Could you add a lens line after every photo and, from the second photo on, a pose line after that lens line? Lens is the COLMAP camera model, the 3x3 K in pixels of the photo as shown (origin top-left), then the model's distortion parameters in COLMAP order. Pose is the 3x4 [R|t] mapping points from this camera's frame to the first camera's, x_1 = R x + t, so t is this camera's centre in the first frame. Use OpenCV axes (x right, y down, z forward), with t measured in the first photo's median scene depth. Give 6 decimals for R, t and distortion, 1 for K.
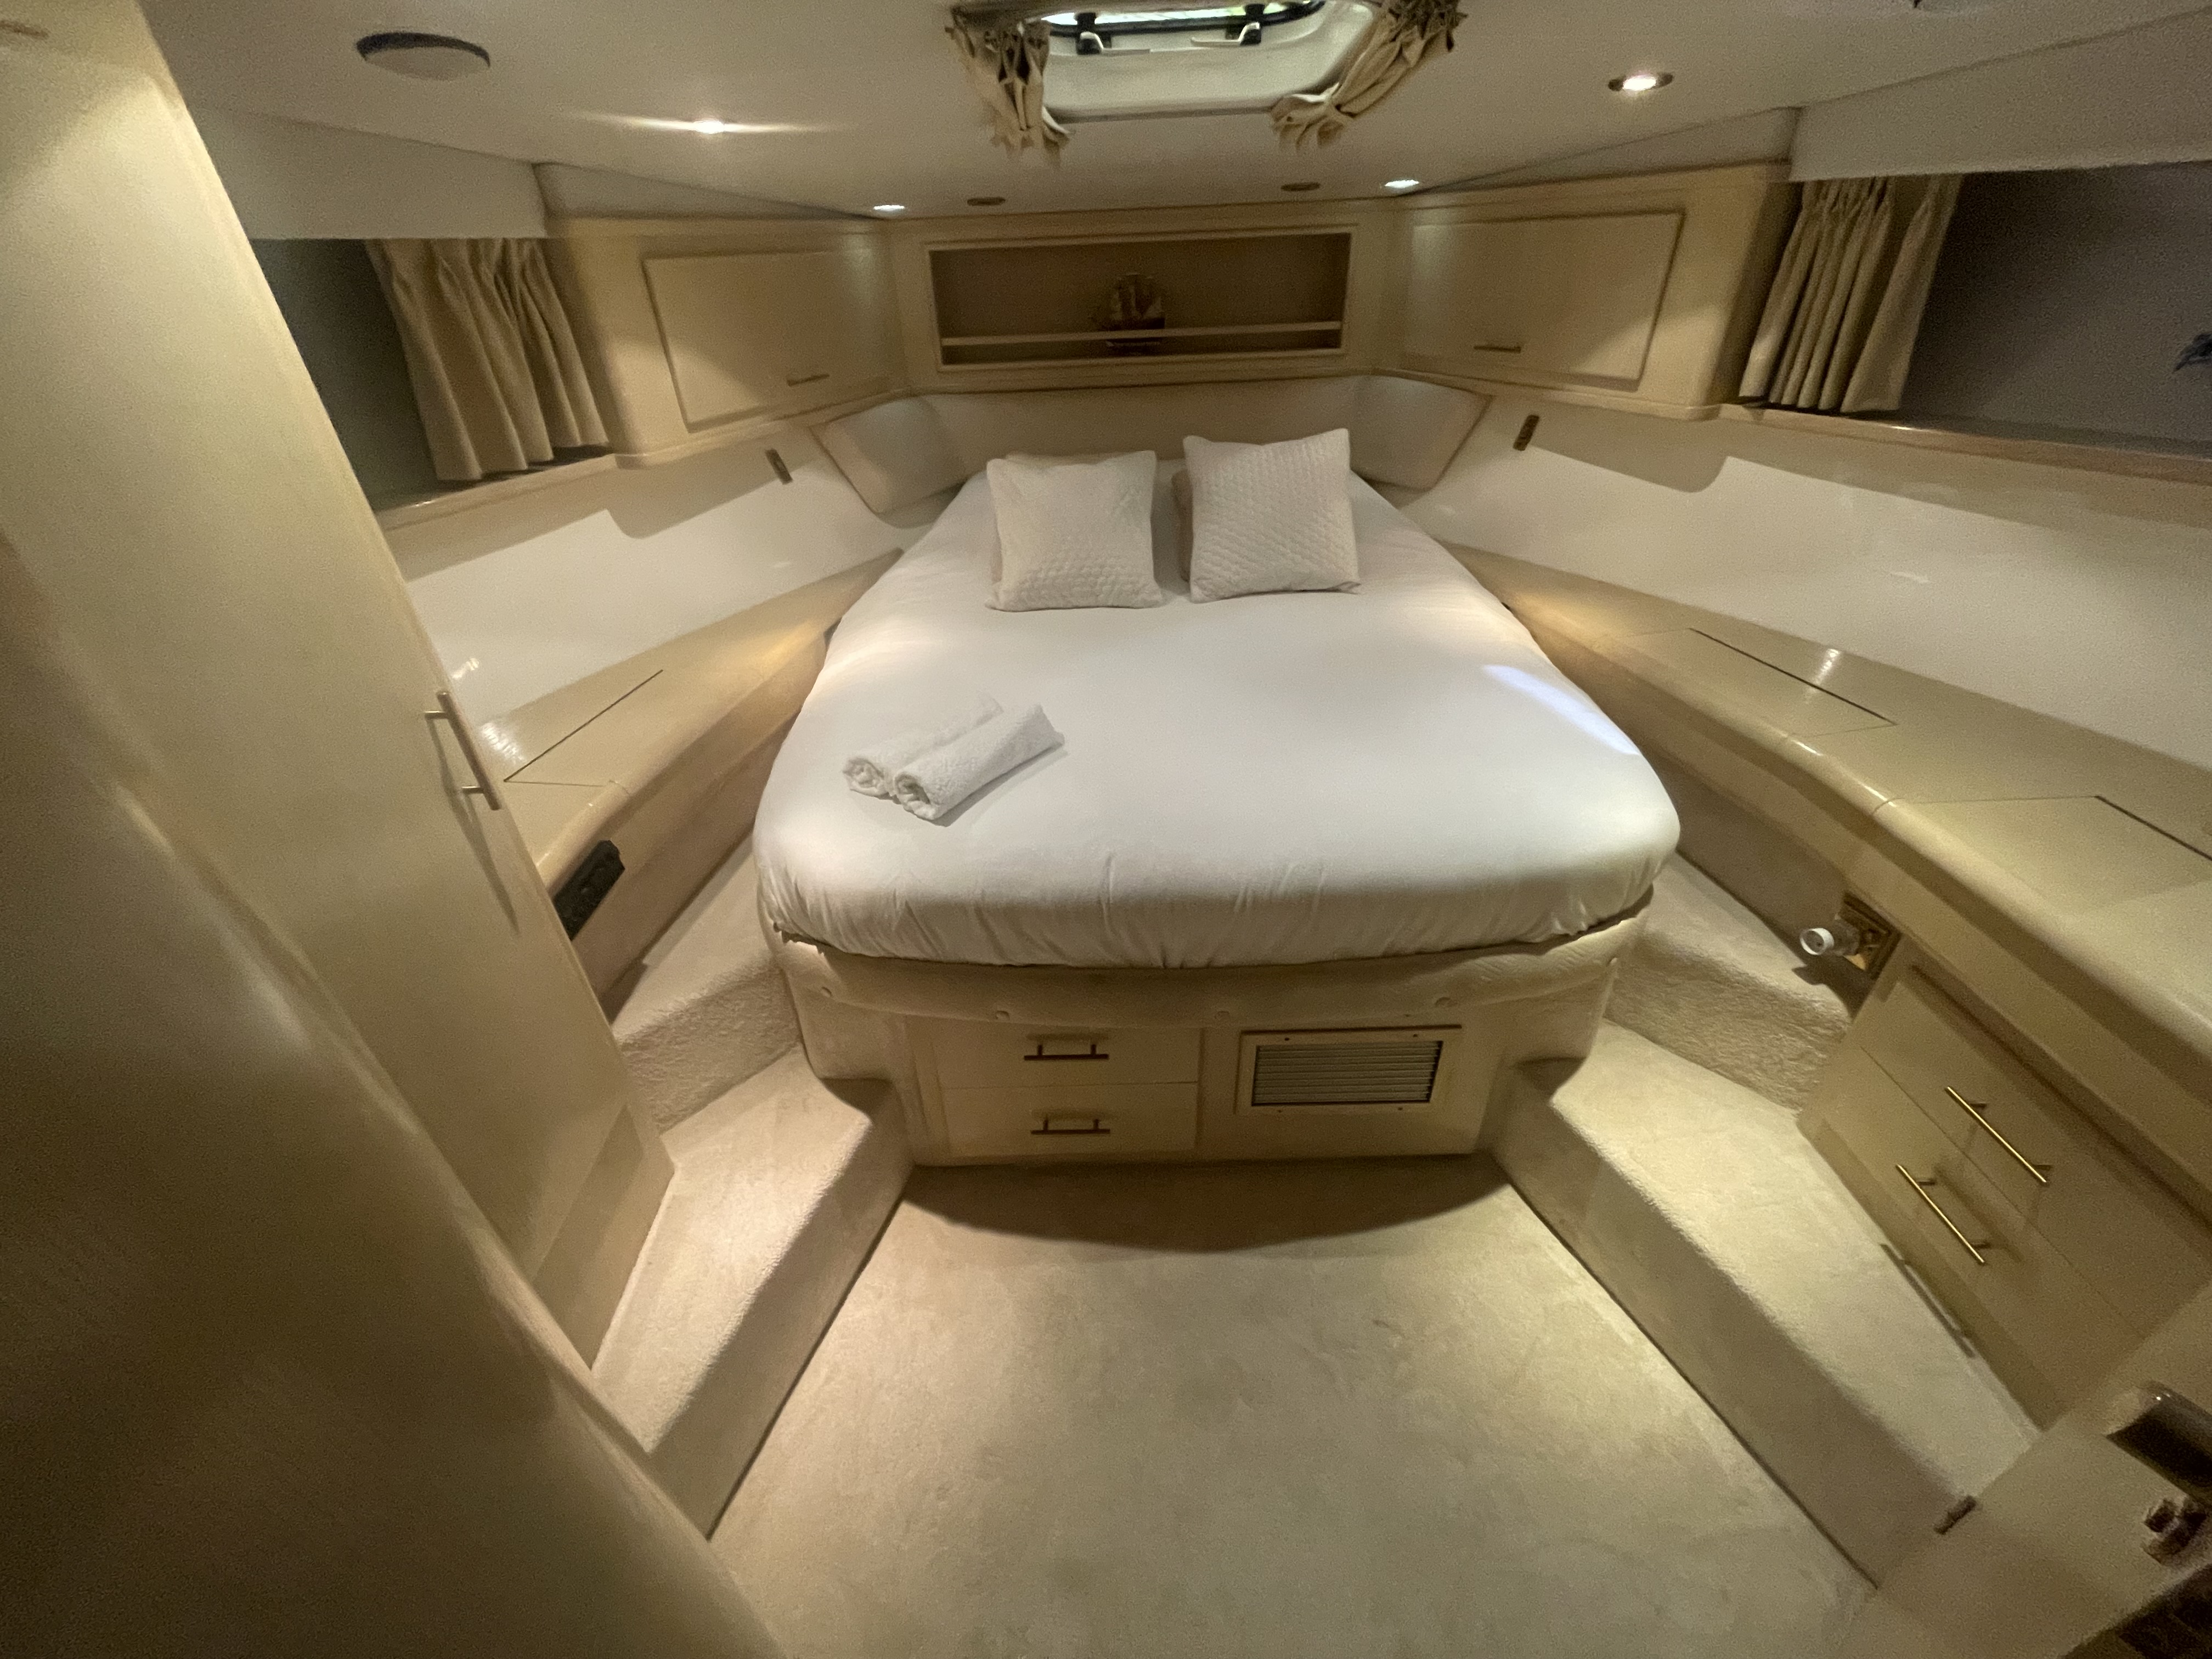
lens RADIAL K [[888.8, 0, 1111.2], [0, 888.8, 830.5], [0, 0, 1]] dist [0.000320, 0.000025]
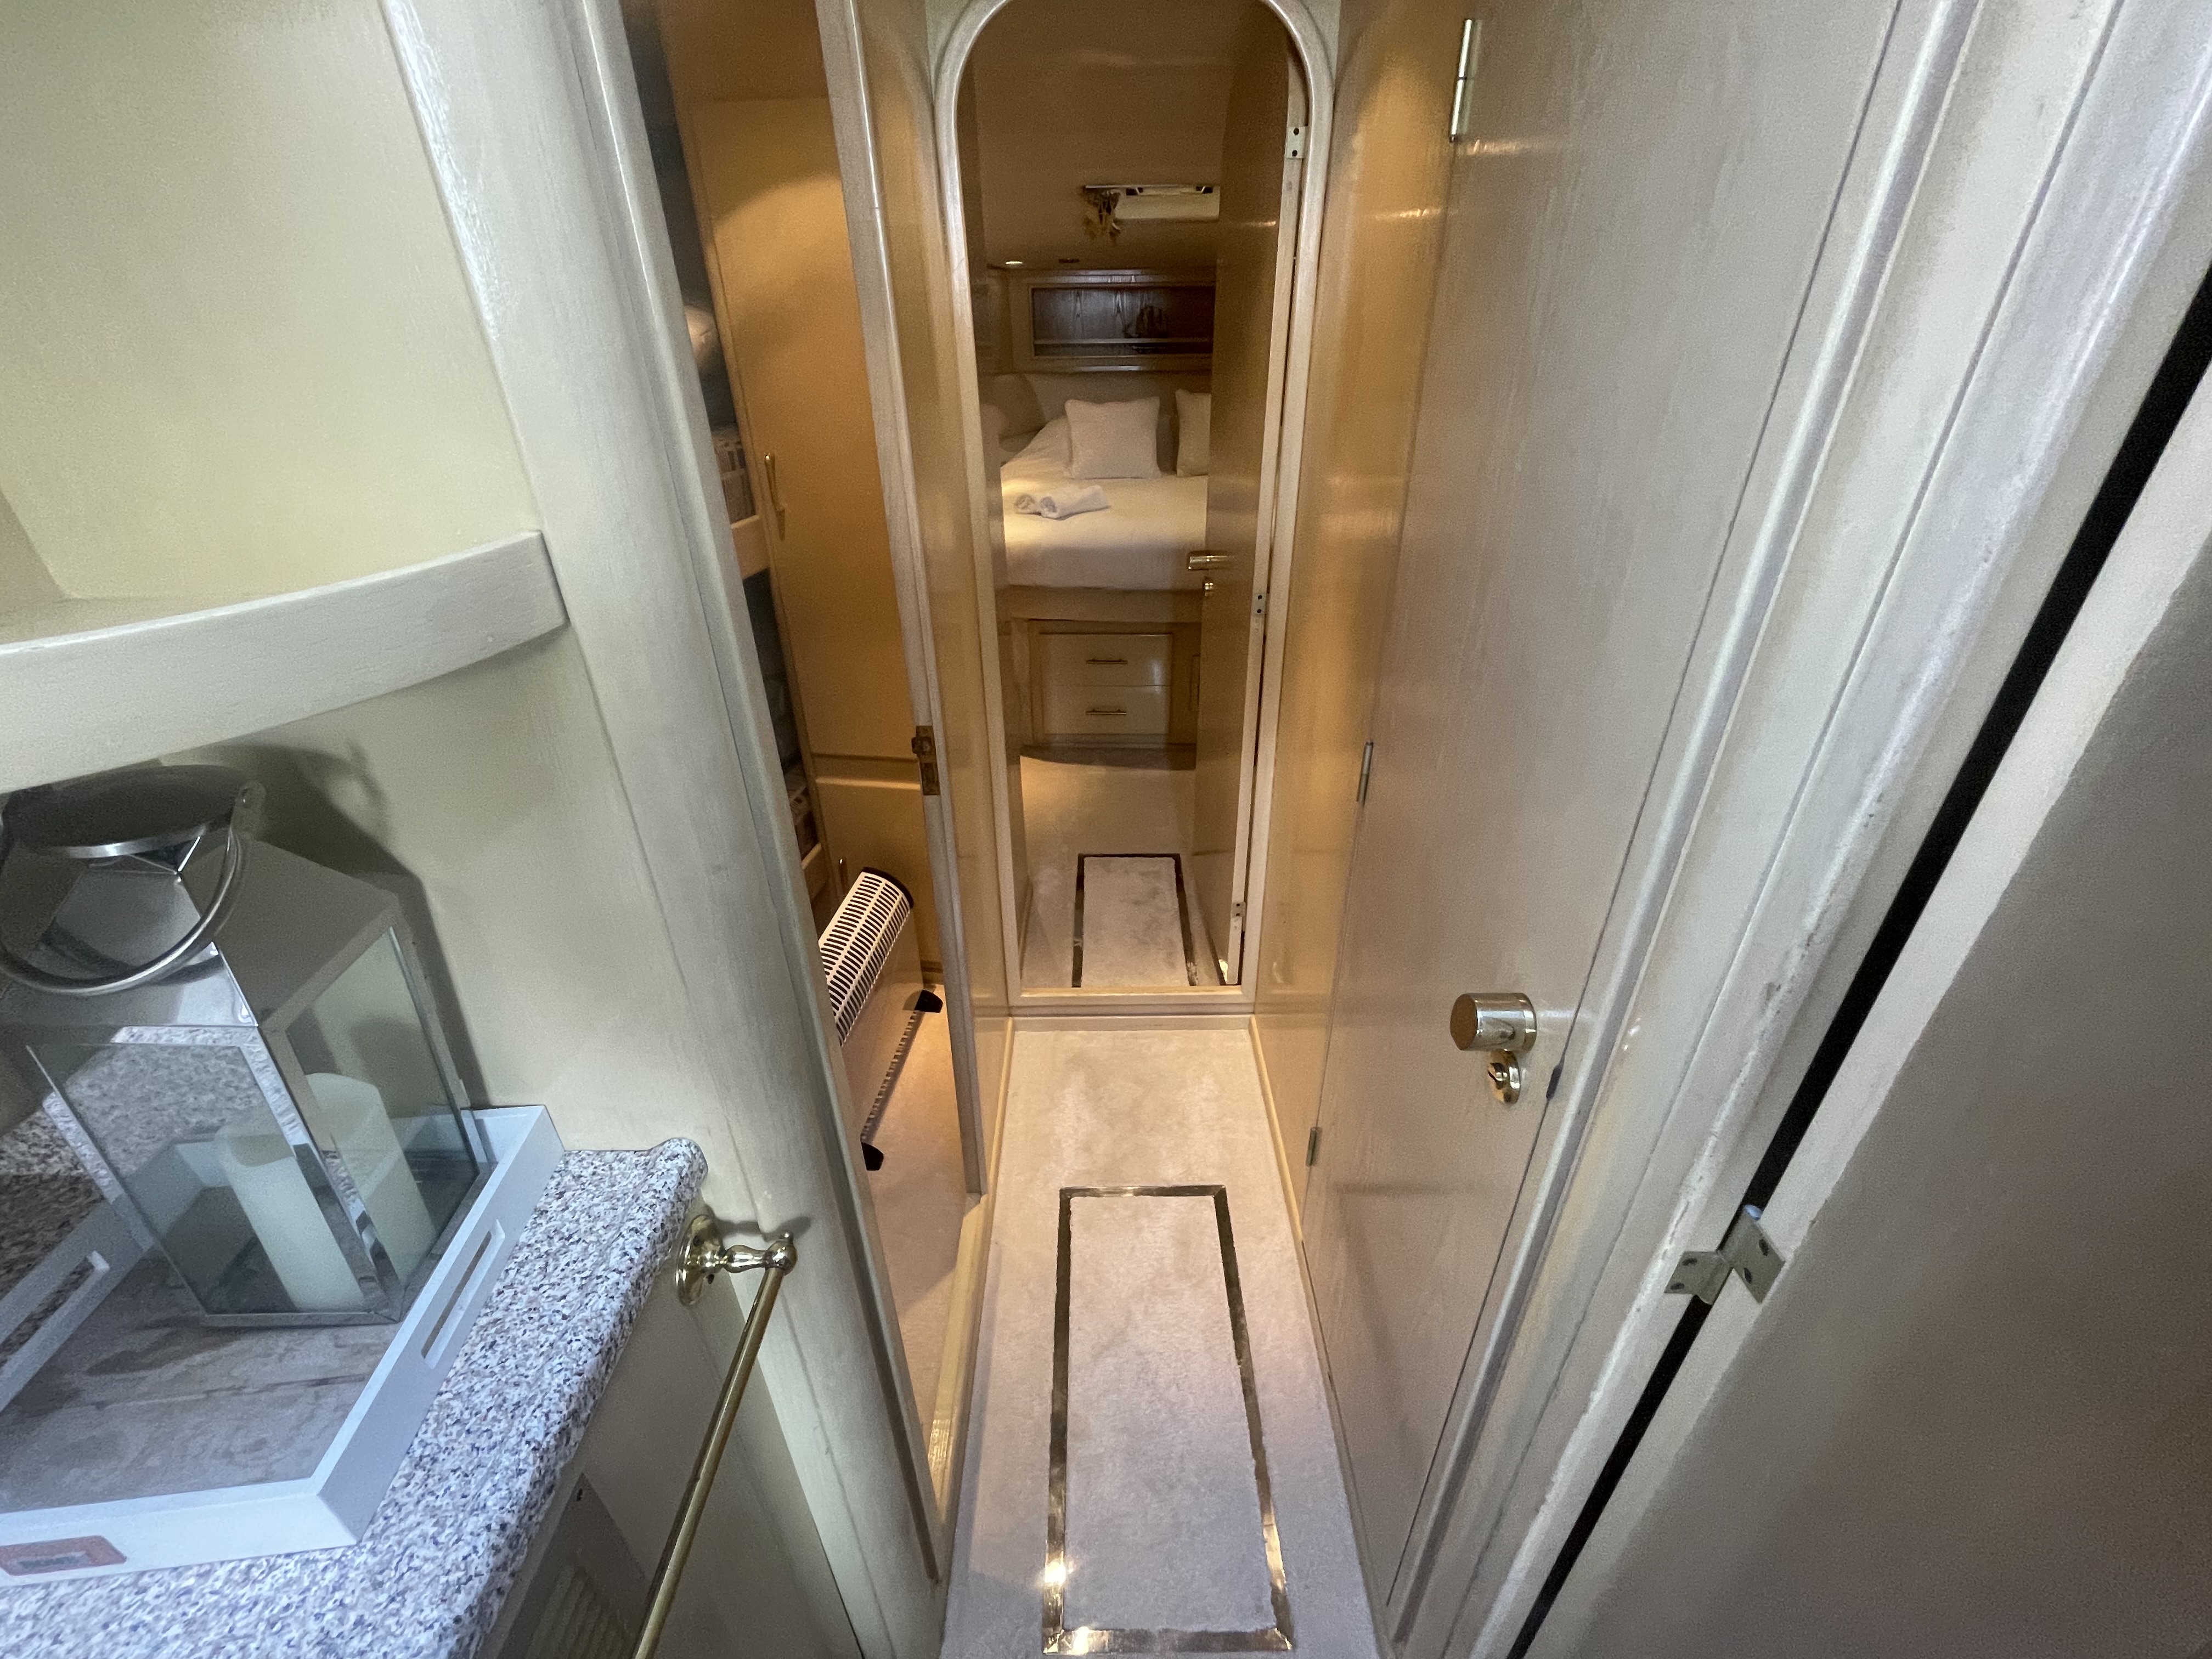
lens RADIAL K [[888.8, 0, 1106.7], [0, 888.8, 827.2], [0, 0, 1]] dist [0.000320, 0.000025]
pose [[0.999364, 0.035607, -0.001801, -0.021500], [-0.035652, 0.997899, -0.054099, 0.508253], [-0.000129, 0.054128, 0.998534, -0.703833]]
